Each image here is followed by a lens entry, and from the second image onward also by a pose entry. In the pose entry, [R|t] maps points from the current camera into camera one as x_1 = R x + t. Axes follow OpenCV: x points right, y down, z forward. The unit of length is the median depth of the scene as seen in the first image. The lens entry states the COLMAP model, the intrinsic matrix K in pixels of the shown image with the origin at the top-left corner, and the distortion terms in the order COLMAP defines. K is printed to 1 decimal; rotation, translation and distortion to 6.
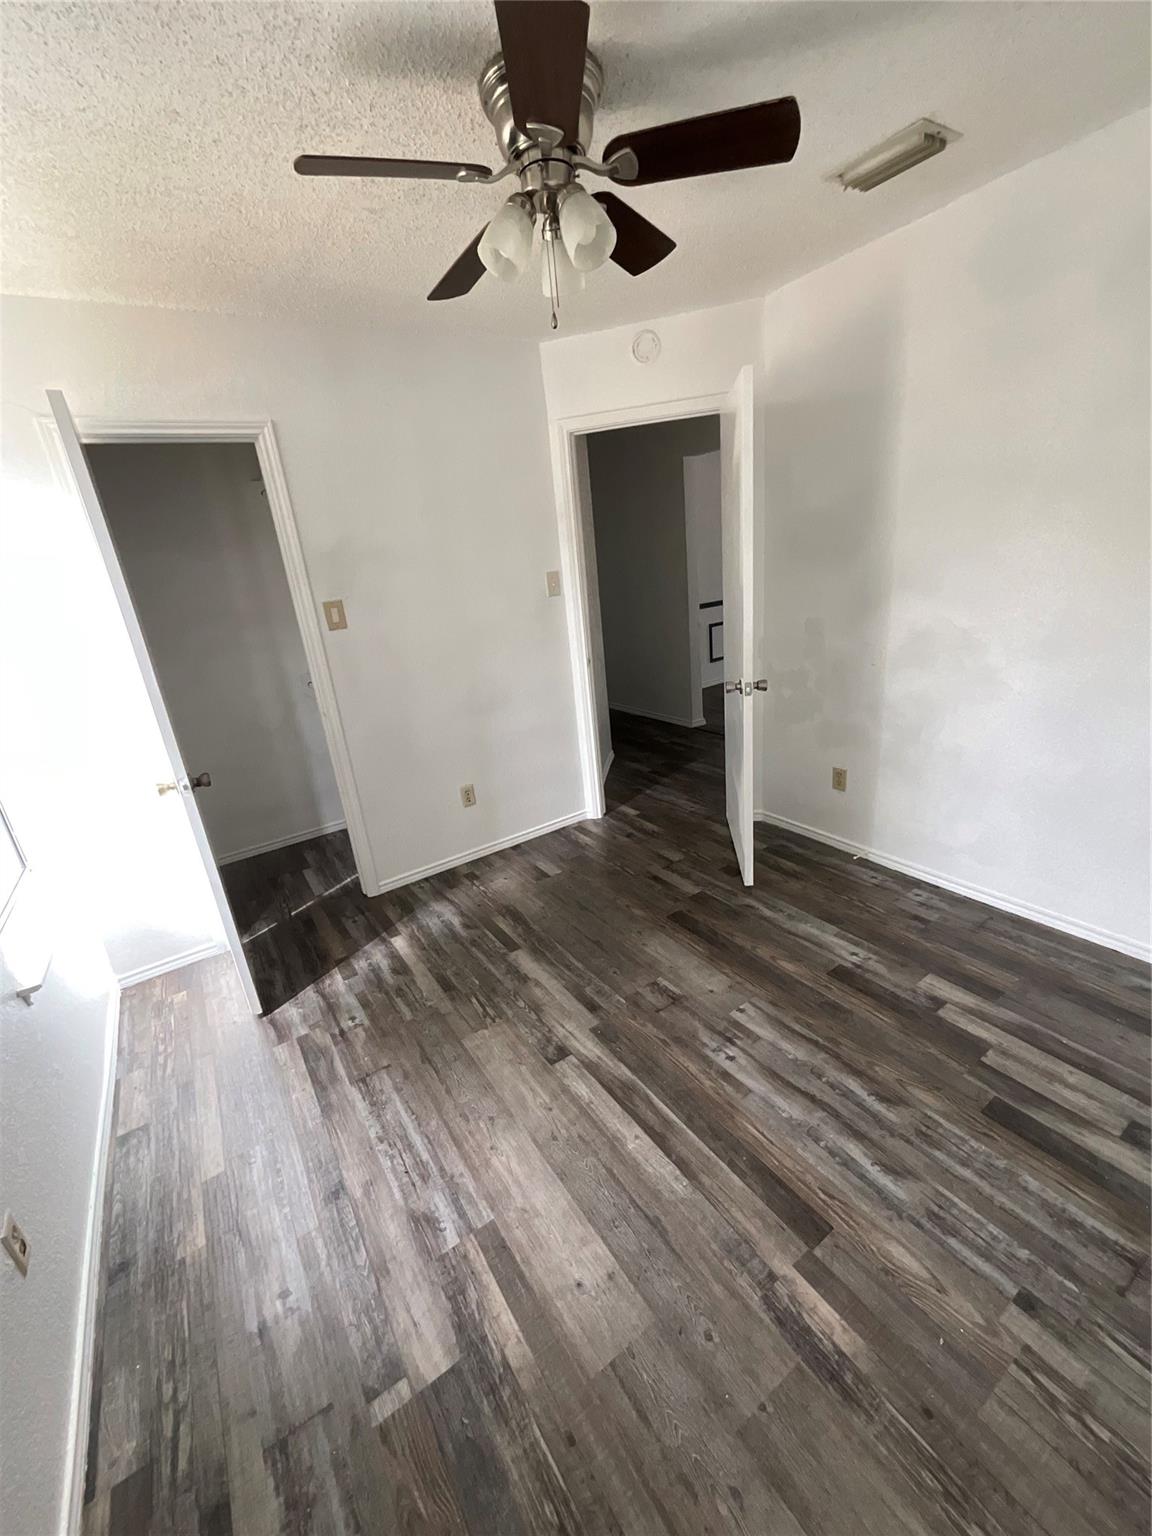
lens RADIAL K [[621.1, 0, 570.9], [0, 621.1, 770.3], [0, 0, 1]] dist [-0.000012, -0.000251]
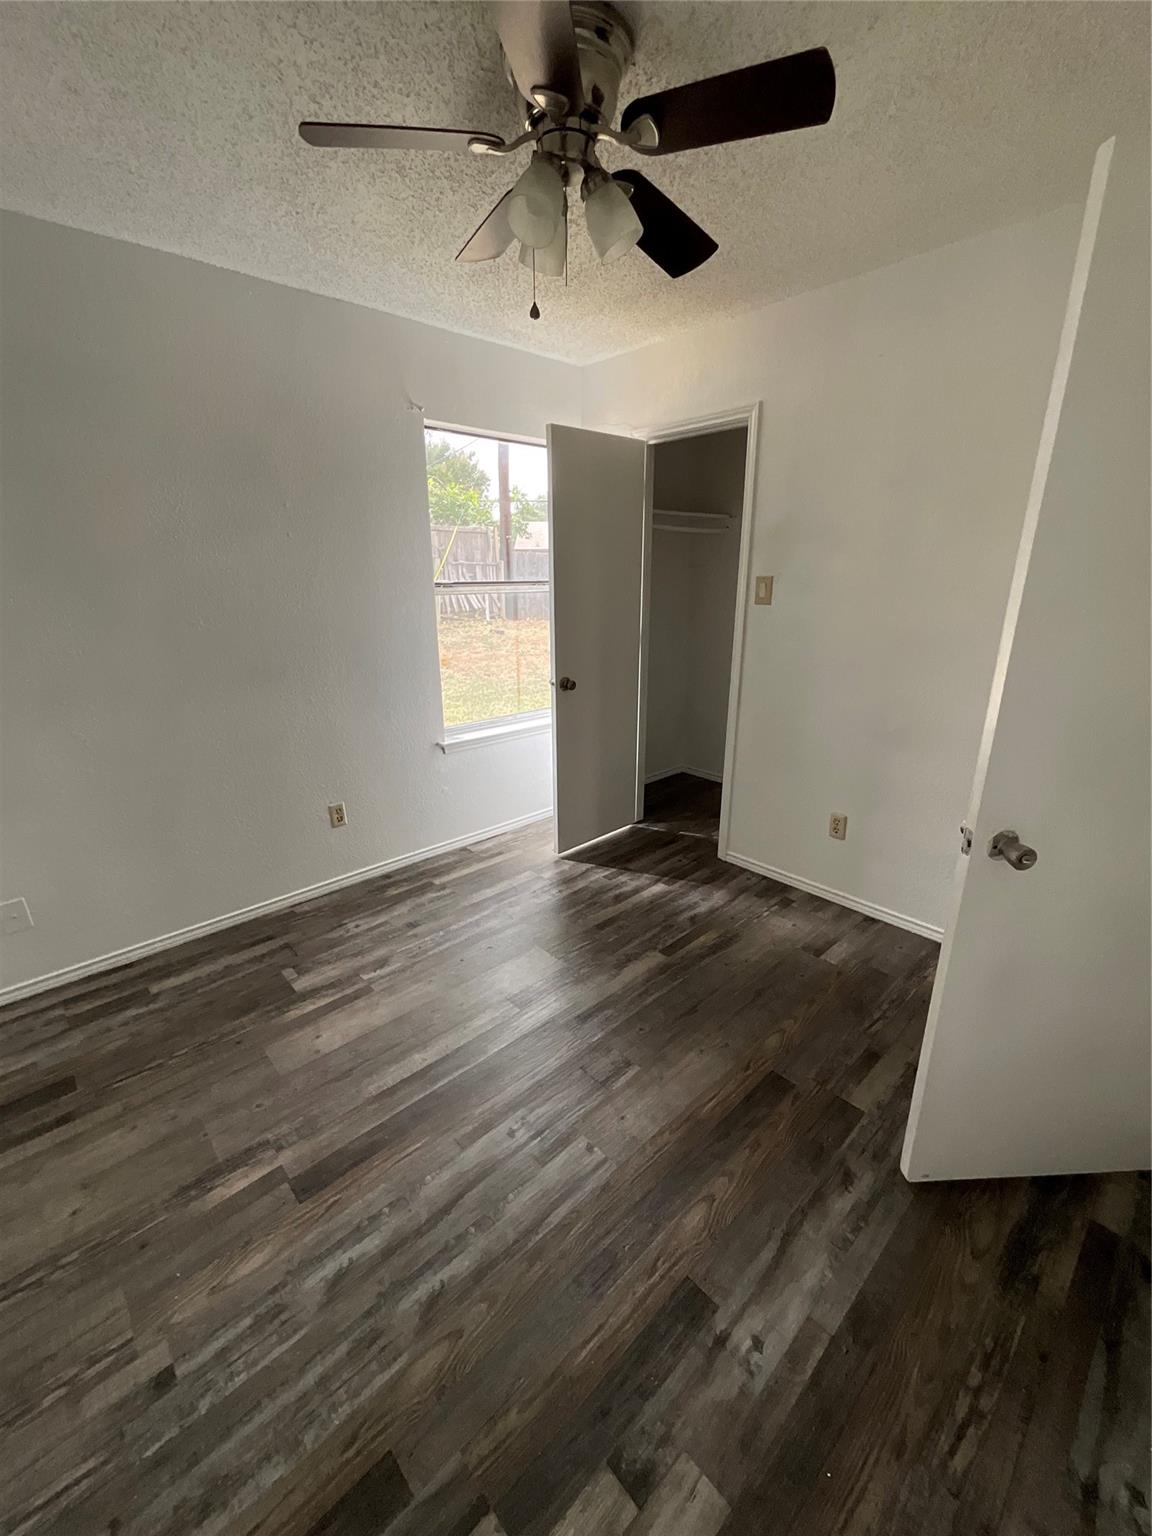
lens RADIAL K [[621.1, 0, 573.3], [0, 621.1, 769.9], [0, 0, 1]] dist [-0.000012, -0.000251]
pose [[0.163605, 0.394801, -0.904083, 1.012142], [-0.334113, 0.884447, 0.325764, -0.360227], [0.928225, 0.248769, 0.276608, 0.833166]]
